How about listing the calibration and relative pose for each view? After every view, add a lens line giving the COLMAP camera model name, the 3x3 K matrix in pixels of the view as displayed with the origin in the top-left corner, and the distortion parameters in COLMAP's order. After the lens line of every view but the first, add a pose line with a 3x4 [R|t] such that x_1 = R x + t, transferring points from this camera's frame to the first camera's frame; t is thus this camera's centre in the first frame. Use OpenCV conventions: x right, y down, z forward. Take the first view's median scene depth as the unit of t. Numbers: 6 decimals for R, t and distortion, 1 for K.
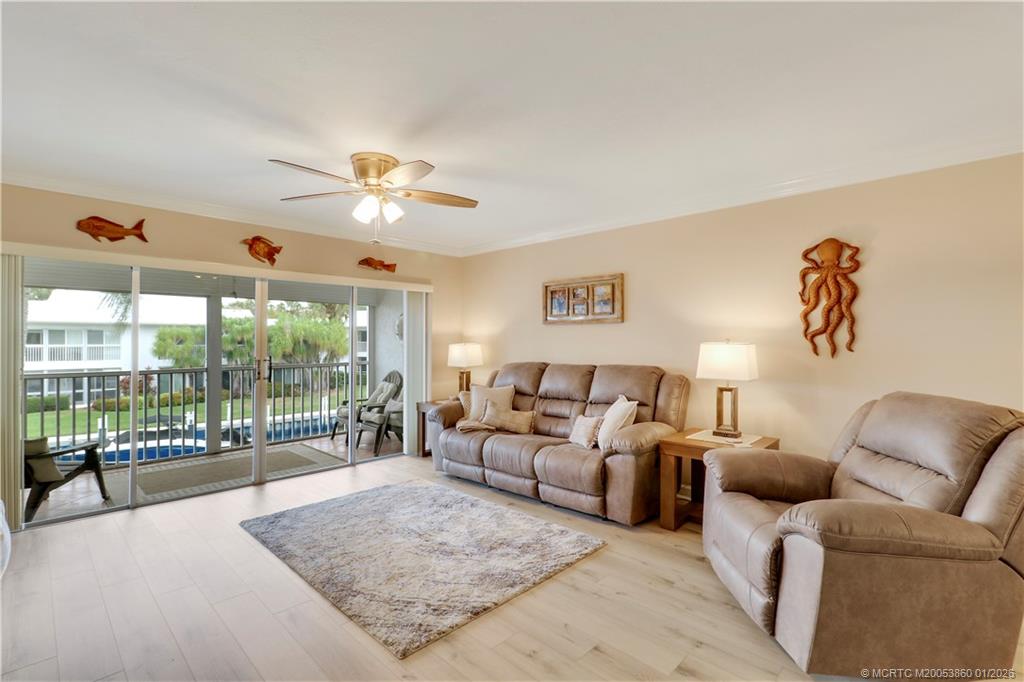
lens RADIAL K [[482.2, 0, 527.3], [0, 482.2, 335.8], [0, 0, 1]] dist [0.006900, -0.014231]
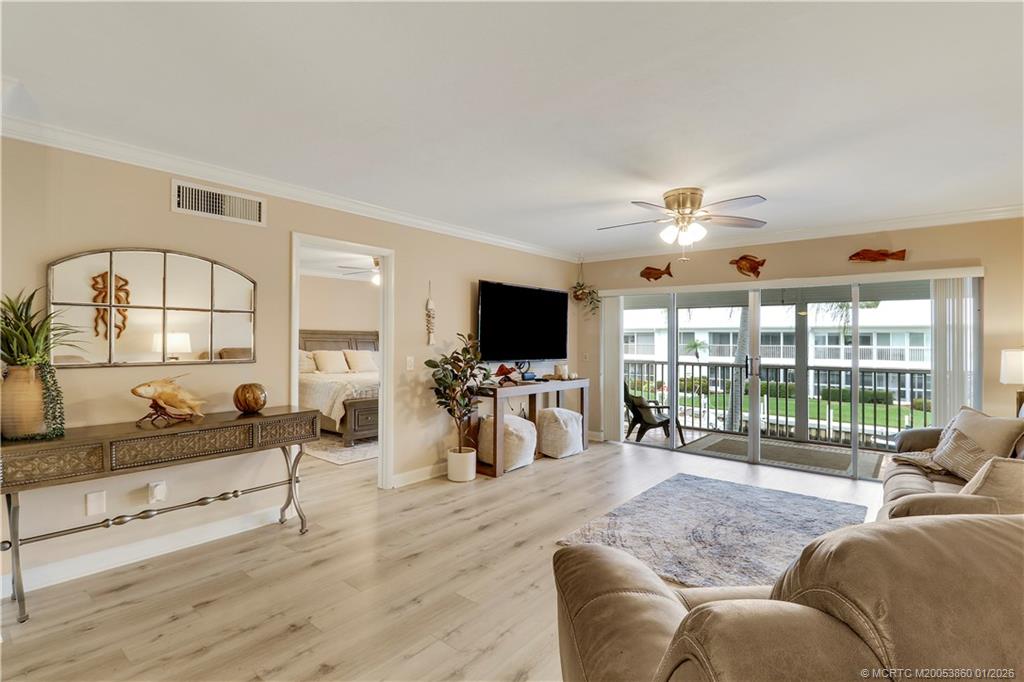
lens RADIAL K [[482.2, 0, 522.2], [0, 482.2, 330.8], [0, 0, 1]] dist [0.006900, -0.014231]
pose [[0.086872, -0.017131, -0.996072, 0.594754], [0.002197, 0.999853, -0.017004, 0.000976], [0.996217, -0.000711, 0.086897, 0.343231]]
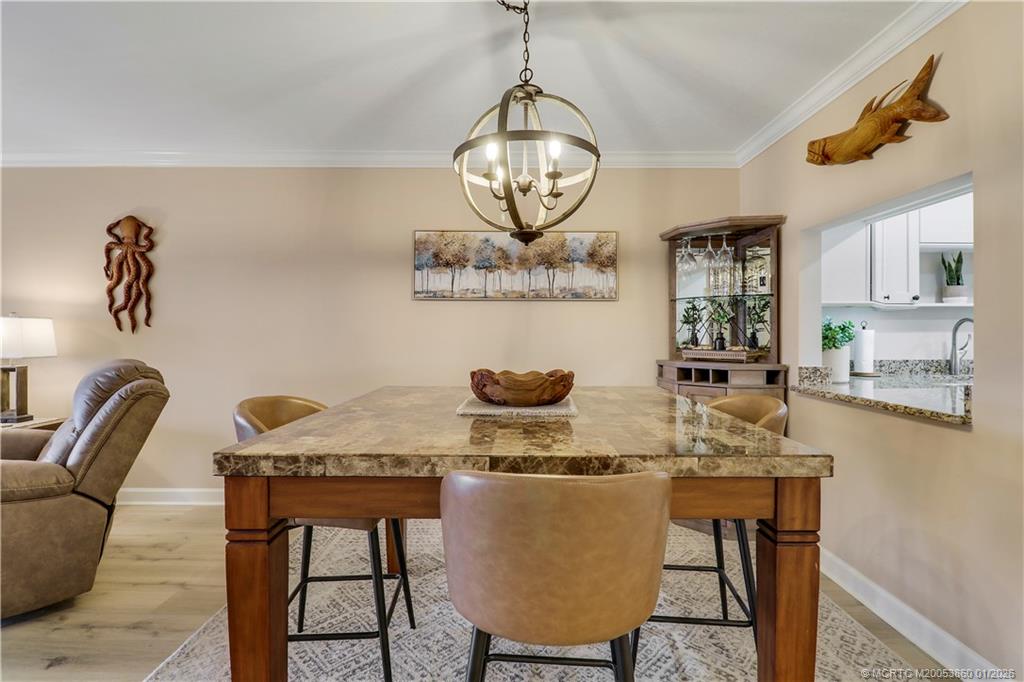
lens RADIAL K [[482.2, 0, 518.2], [0, 482.2, 337.5], [0, 0, 1]] dist [0.006900, -0.014231]
pose [[0.718434, -0.002558, 0.695591, 0.382290], [-0.007066, 0.999915, 0.010975, 0.029113], [-0.695560, -0.012800, 0.718354, -0.229842]]
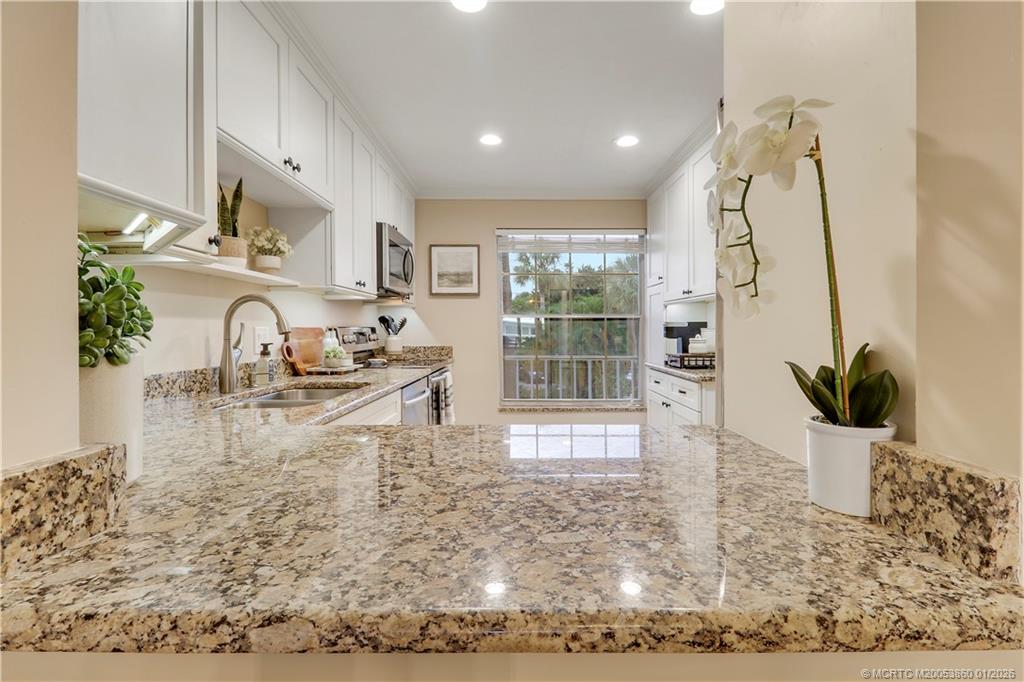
lens RADIAL K [[482.2, 0, 512.7], [0, 482.2, 331.7], [0, 0, 1]] dist [0.006900, -0.014231]
pose [[-0.685591, -0.001384, 0.727985, 0.903294], [-0.004033, 0.999990, -0.001897, 0.036231], [-0.727975, -0.004237, -0.685590, -0.054191]]
